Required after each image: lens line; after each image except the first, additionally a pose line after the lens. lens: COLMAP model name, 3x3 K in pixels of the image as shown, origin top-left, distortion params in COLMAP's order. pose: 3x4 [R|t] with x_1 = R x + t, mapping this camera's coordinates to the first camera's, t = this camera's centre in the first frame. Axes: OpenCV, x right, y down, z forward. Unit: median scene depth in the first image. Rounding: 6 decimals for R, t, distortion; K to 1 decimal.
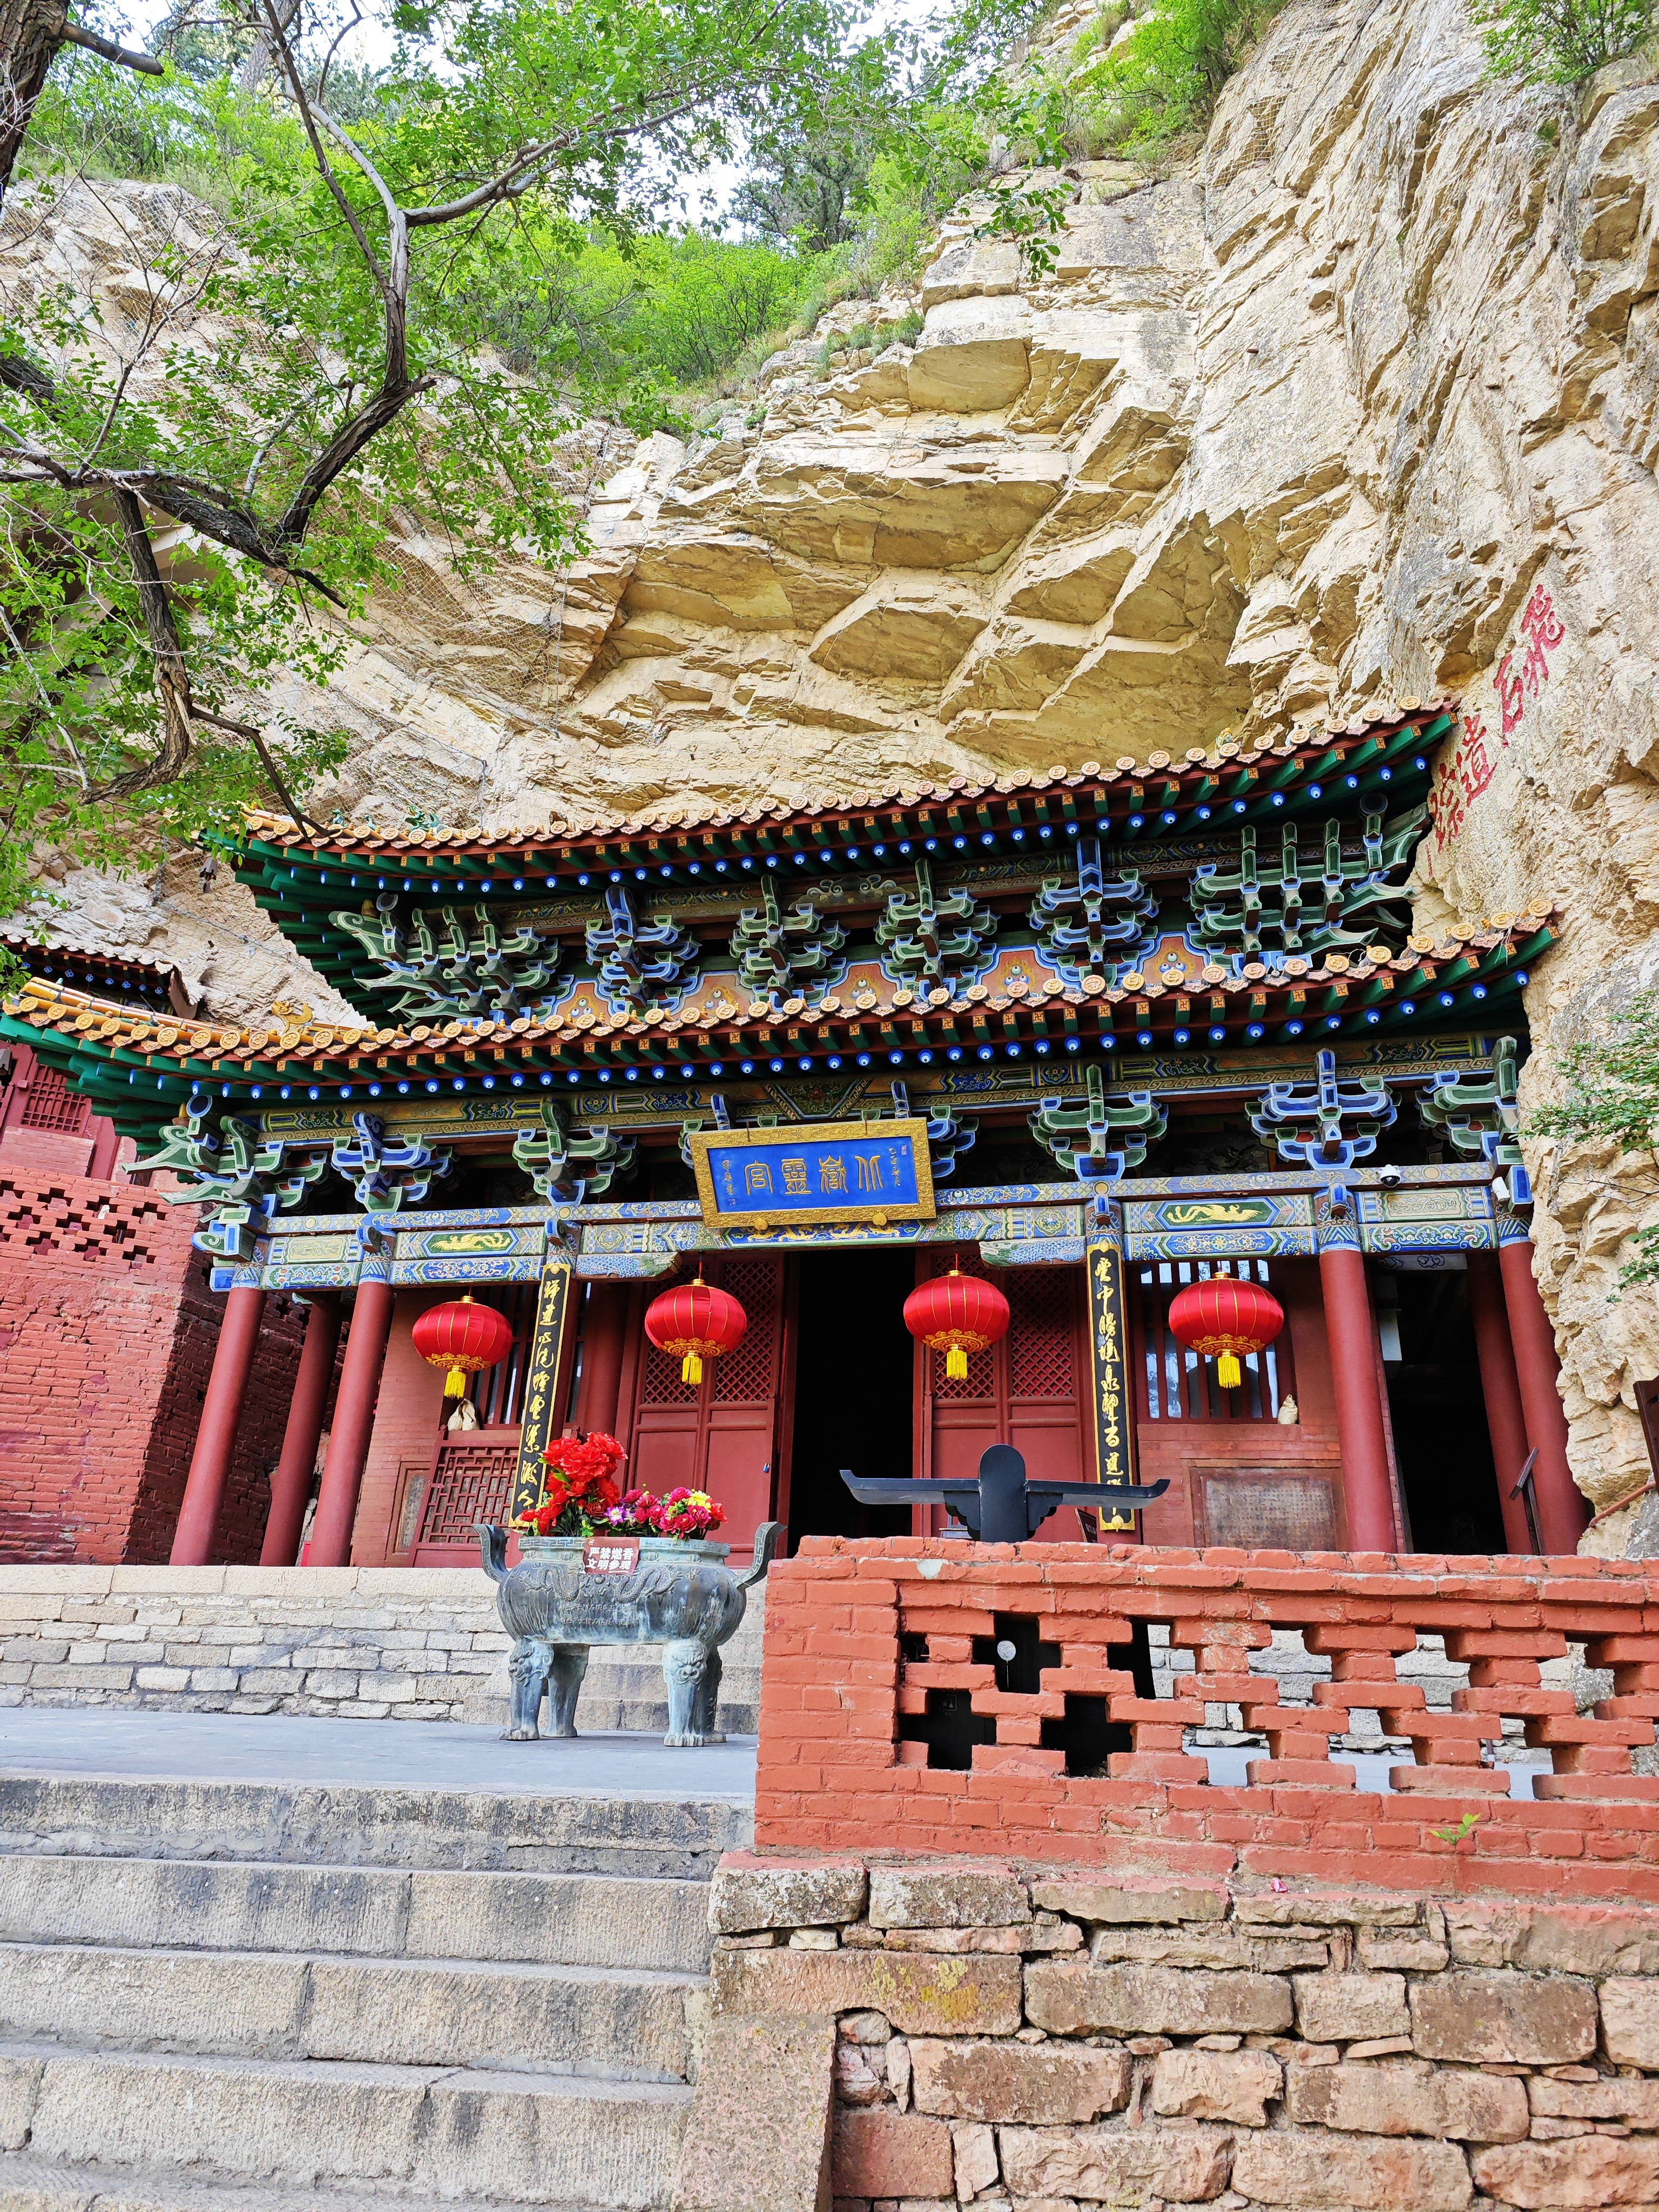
lens RADIAL K [[1488.5, 0, 853.3], [0, 1488.5, 1102.1], [0, 0, 1]] dist [0.006235, -0.003330]
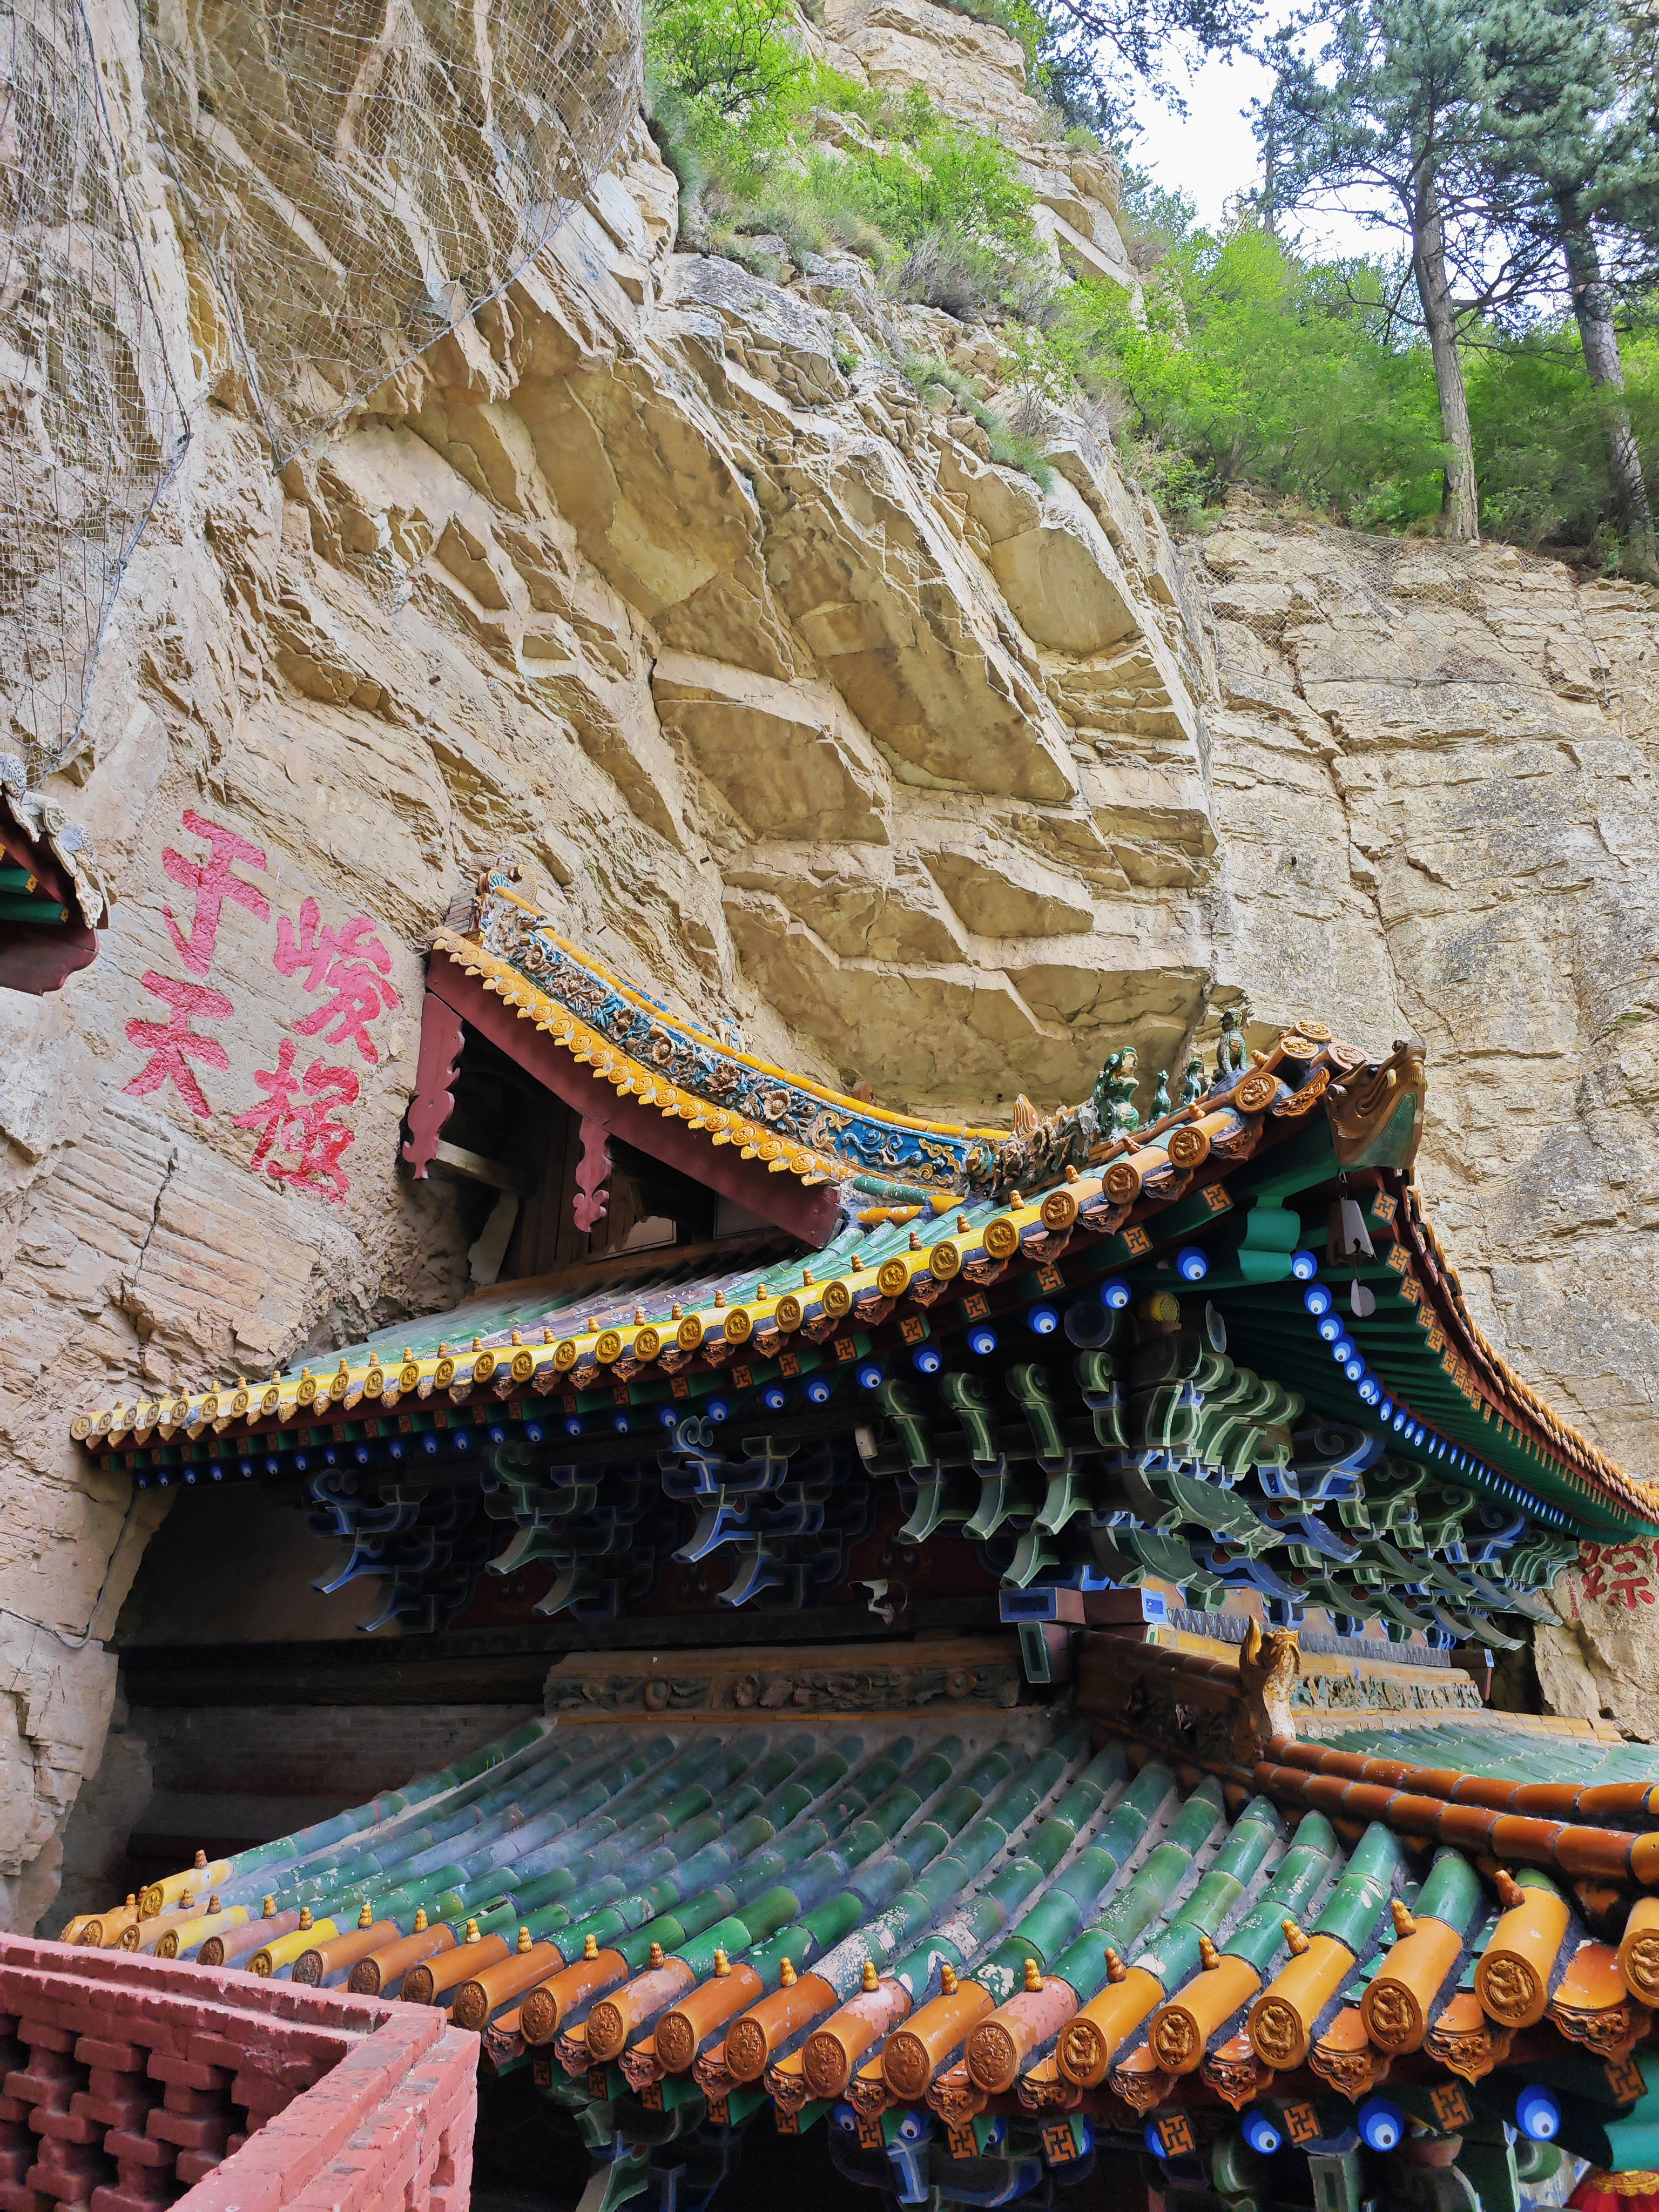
lens RADIAL K [[1488.5, 0, 853.3], [0, 1488.5, 1102.1], [0, 0, 1]] dist [0.006235, -0.003330]
pose [[0.337343, 0.332111, 0.880853, -0.498814], [-0.378075, 0.904720, -0.196317, -0.041797], [-0.862125, -0.266802, 0.430764, 0.600622]]
